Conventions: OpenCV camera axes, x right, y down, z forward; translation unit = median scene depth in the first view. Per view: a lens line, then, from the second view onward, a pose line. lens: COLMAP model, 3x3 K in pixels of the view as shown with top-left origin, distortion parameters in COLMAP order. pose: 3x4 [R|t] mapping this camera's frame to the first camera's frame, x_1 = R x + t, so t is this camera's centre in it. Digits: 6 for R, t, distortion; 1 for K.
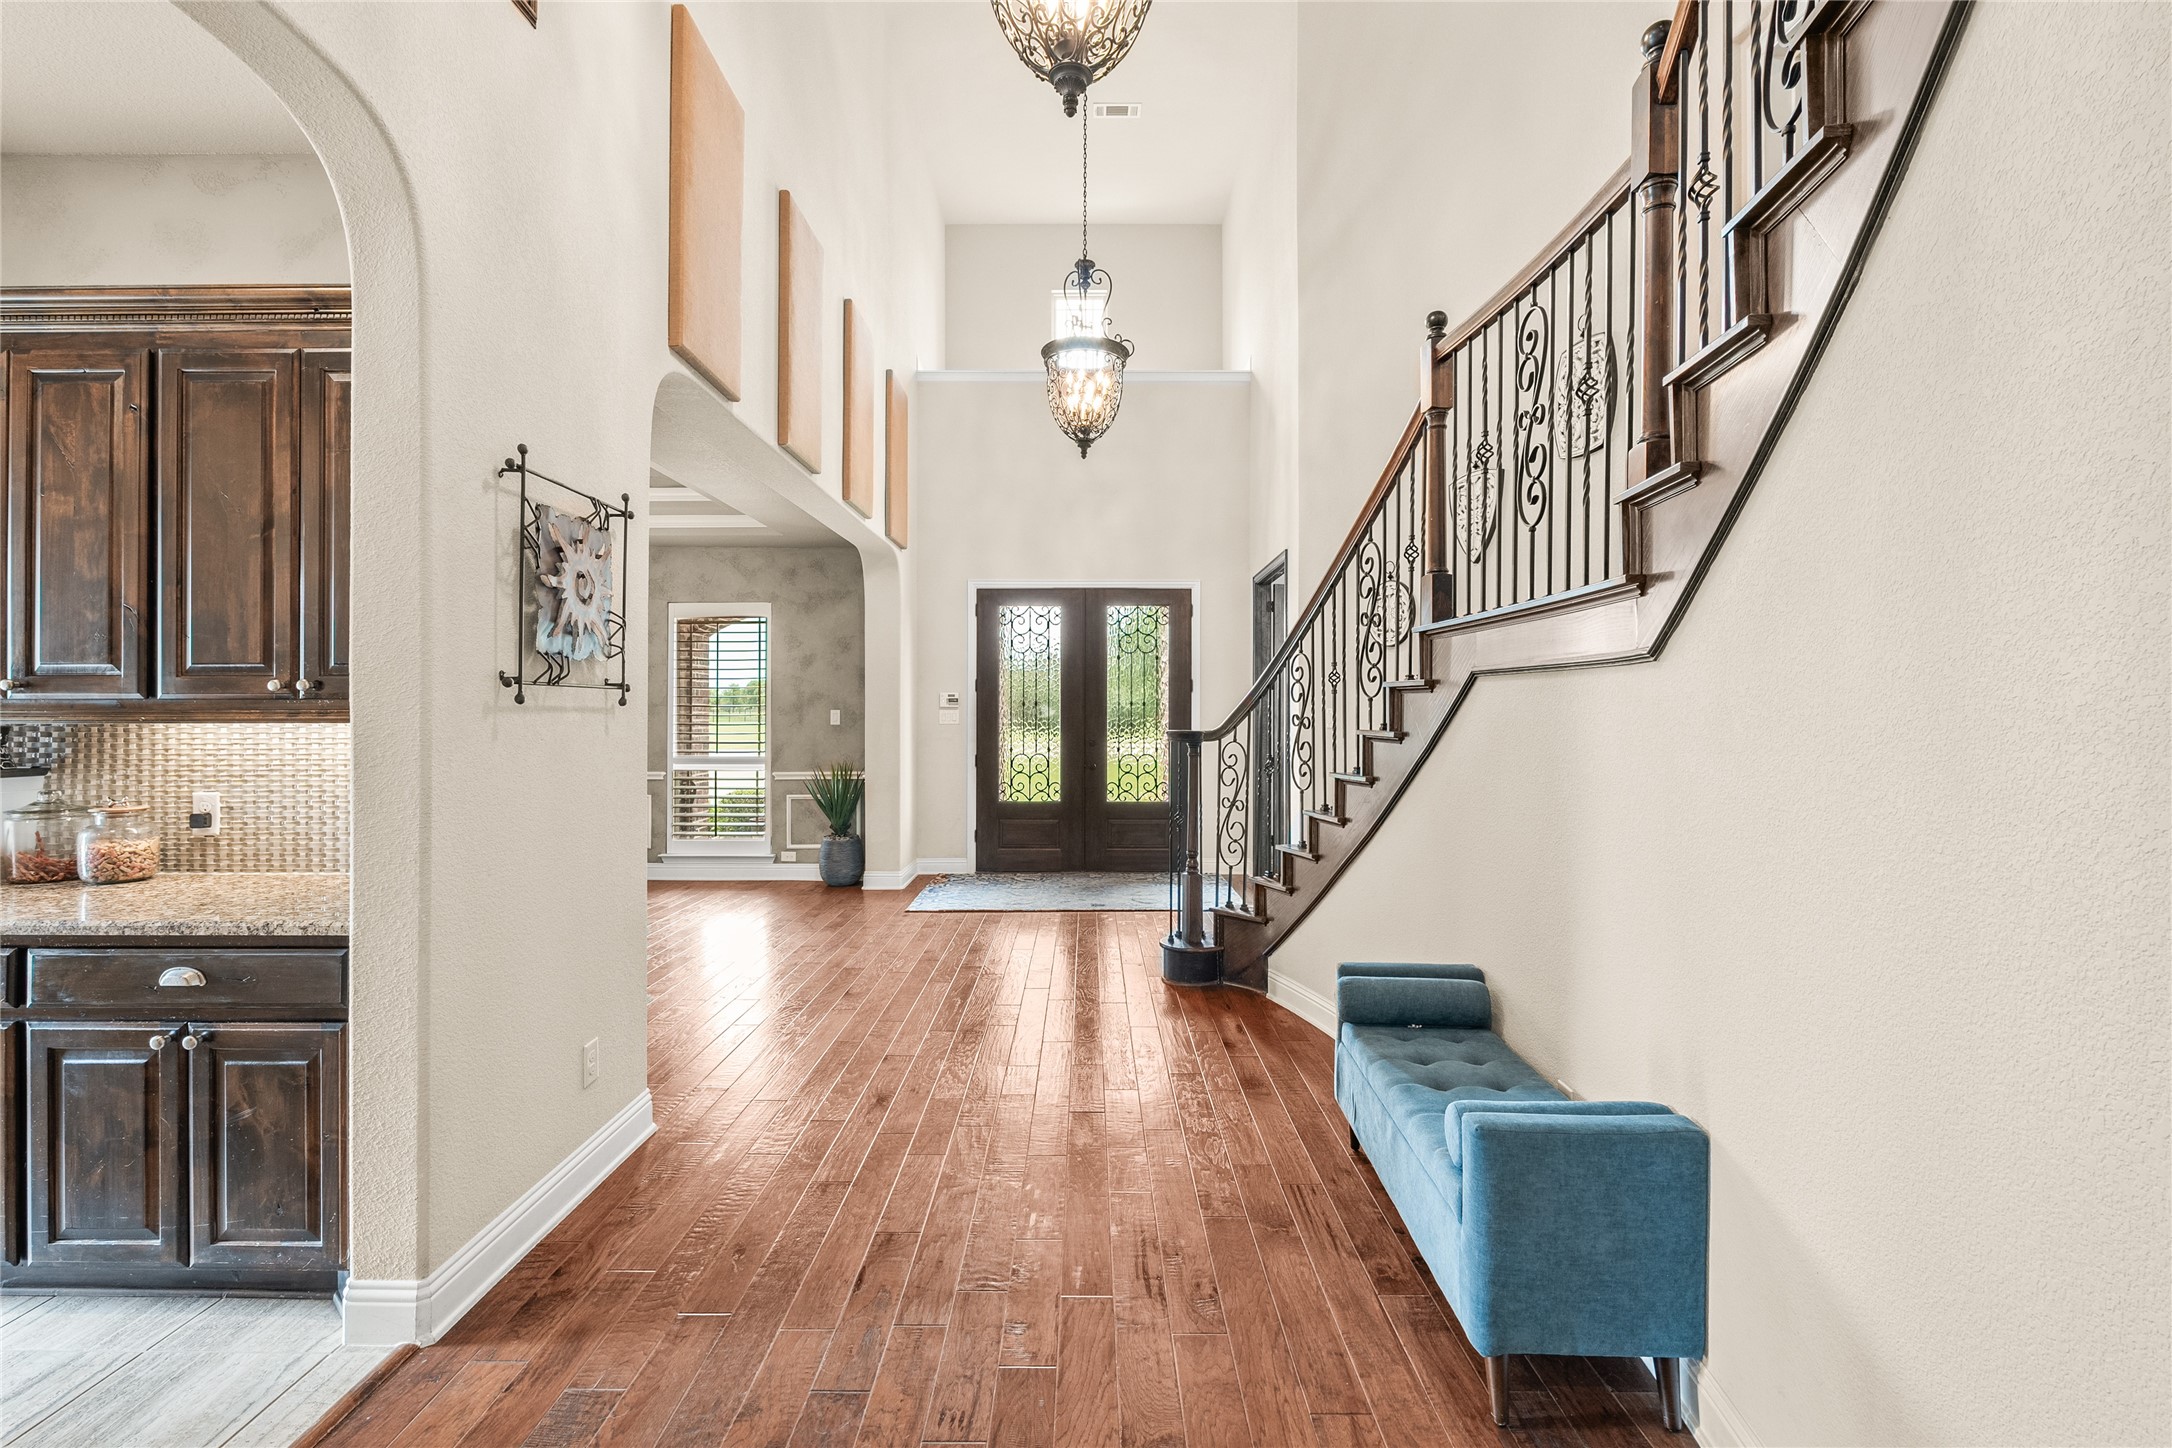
lens RADIAL K [[951.8, 0, 1086.3], [0, 951.8, 715.5], [0, 0, 1]] dist [-0.005032, 0.000471]
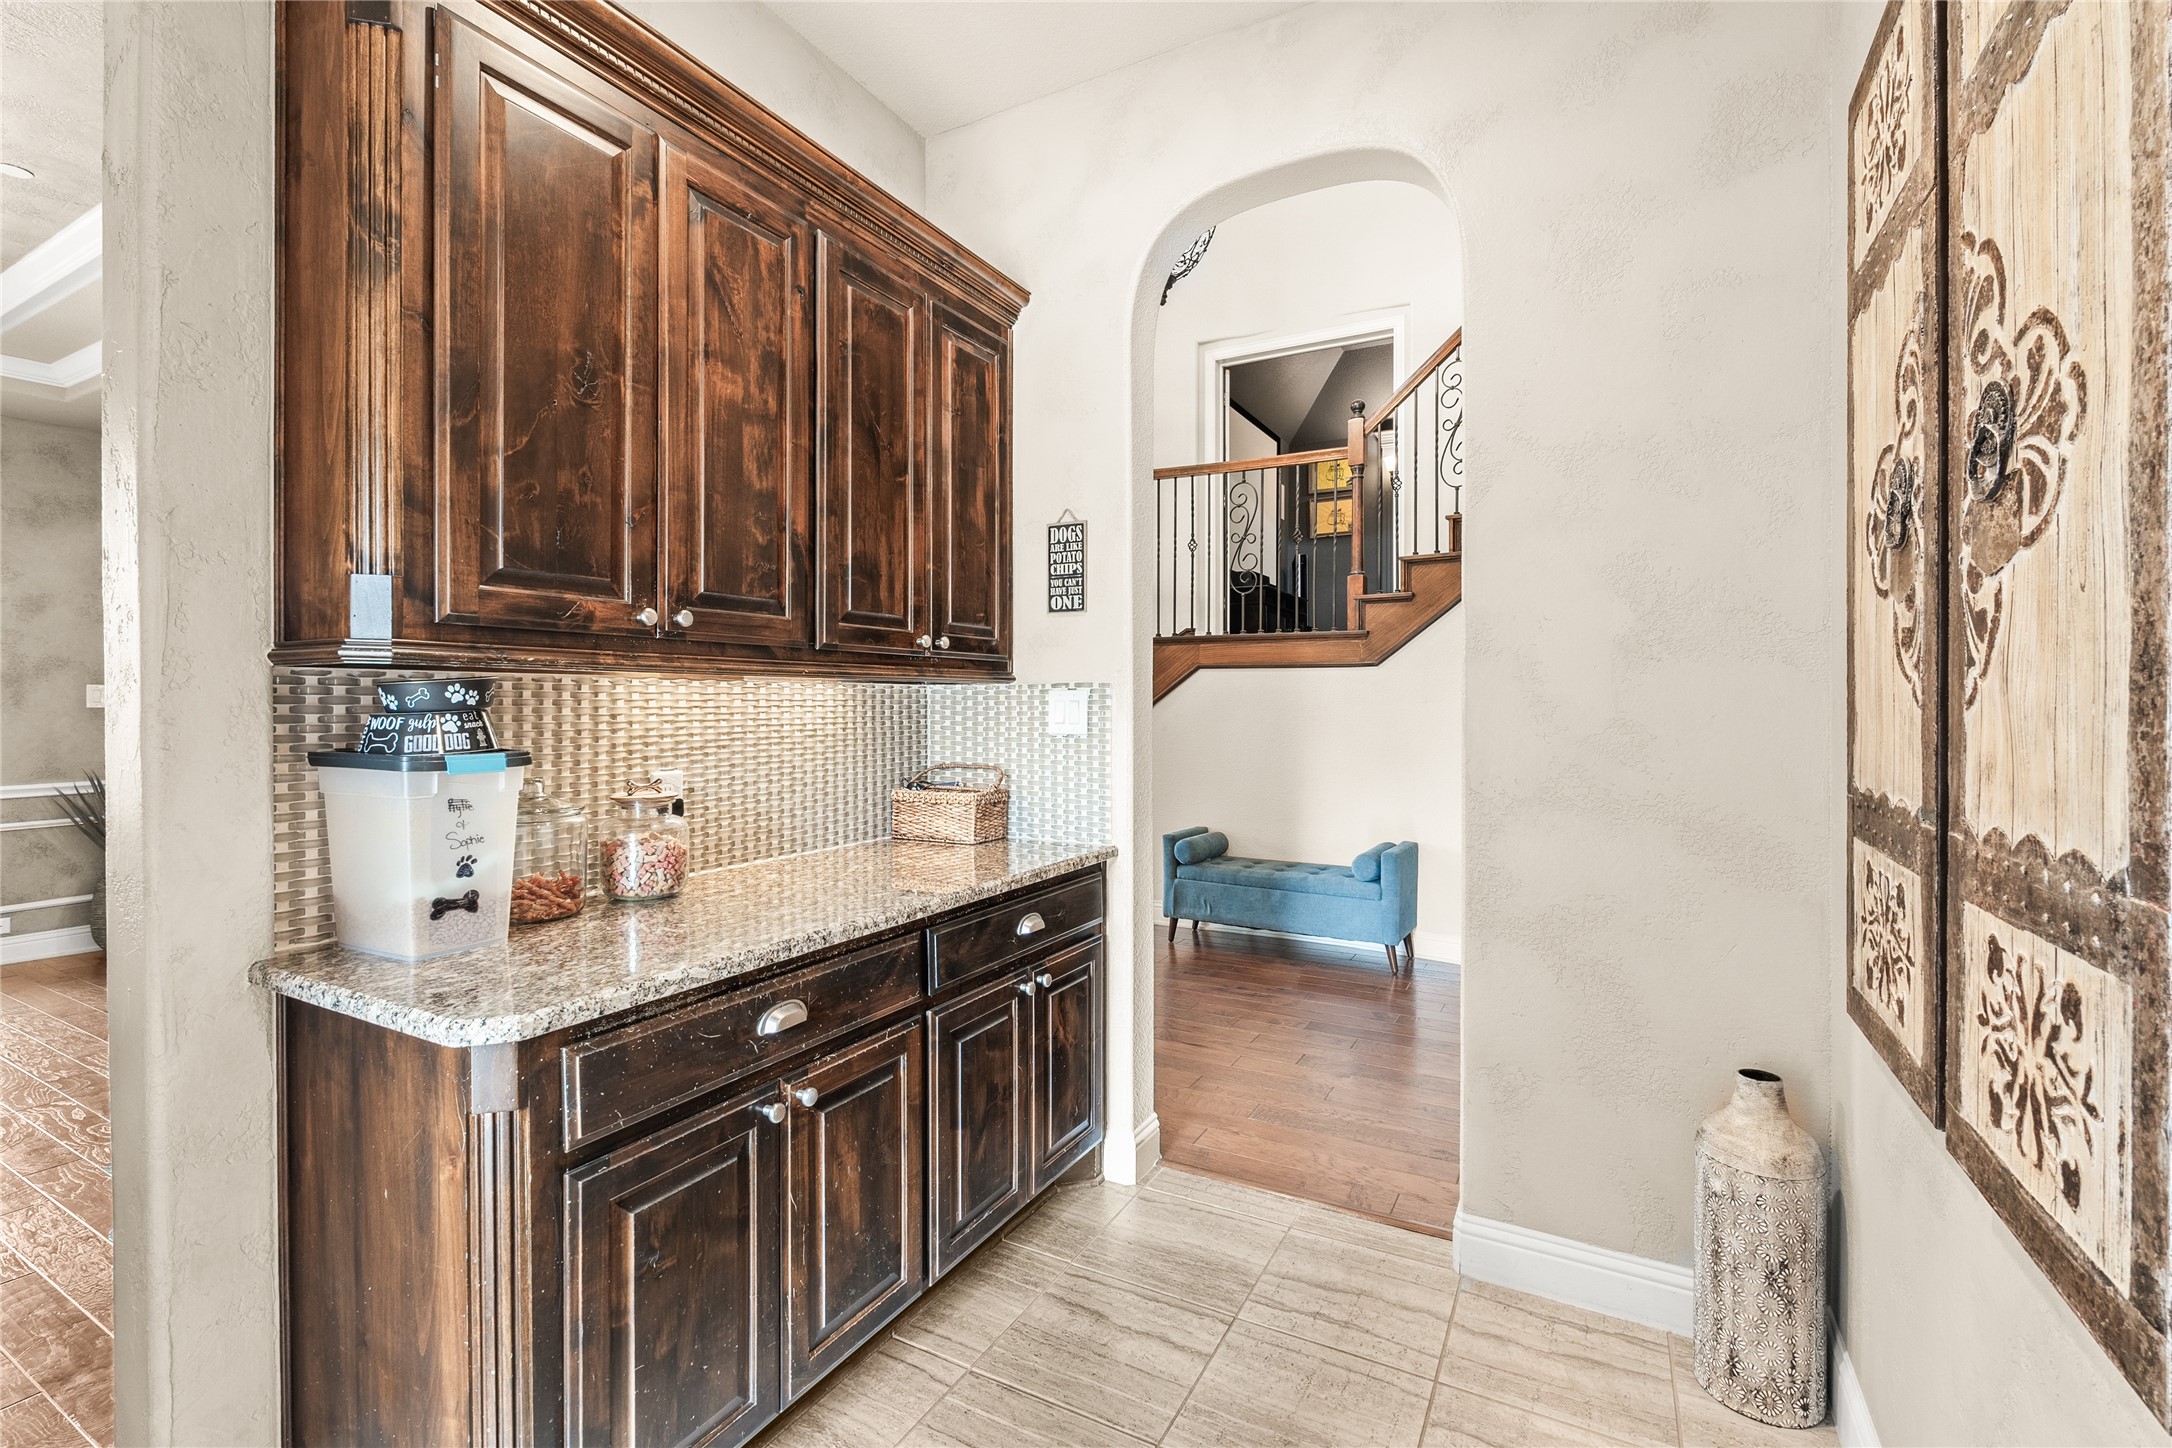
lens RADIAL K [[951.8, 0, 1042.5], [0, 951.8, 714.0], [0, 0, 1]] dist [-0.005032, 0.000471]
pose [[0.502367, -0.007773, 0.864620, -1.431519], [0.002791, 0.999969, 0.007368, 0.030712], [-0.864650, -0.001288, 0.502373, 0.361634]]
